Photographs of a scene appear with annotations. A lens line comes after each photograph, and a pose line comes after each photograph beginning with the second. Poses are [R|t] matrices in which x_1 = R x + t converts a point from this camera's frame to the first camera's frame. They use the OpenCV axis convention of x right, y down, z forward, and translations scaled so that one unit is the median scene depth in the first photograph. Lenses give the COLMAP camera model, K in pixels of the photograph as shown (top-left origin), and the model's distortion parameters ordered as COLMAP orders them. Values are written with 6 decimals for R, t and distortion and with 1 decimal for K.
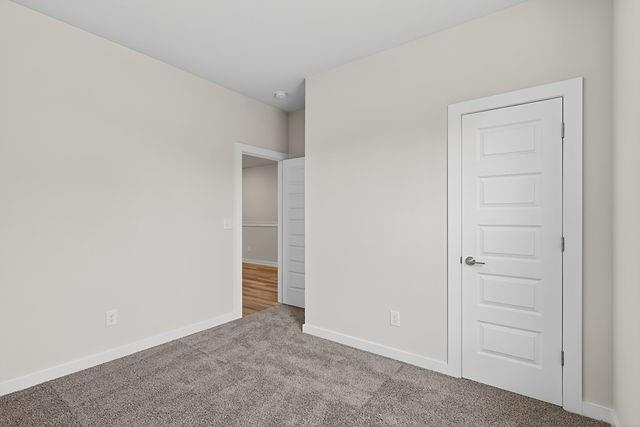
lens RADIAL K [[304.2, 0, 316.6], [0, 304.2, 215.3], [0, 0, 1]] dist [0.002092, -0.000383]
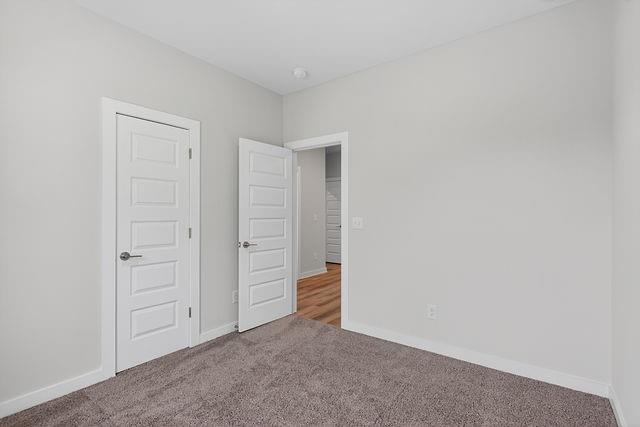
lens RADIAL K [[304.2, 0, 316.6], [0, 304.2, 215.3], [0, 0, 1]] dist [0.002092, -0.000383]
pose [[0.009797, -0.005013, 0.999939, -0.571231], [-0.002773, 0.999983, 0.005040, 0.002261], [-0.999948, -0.002823, 0.009782, 0.356631]]
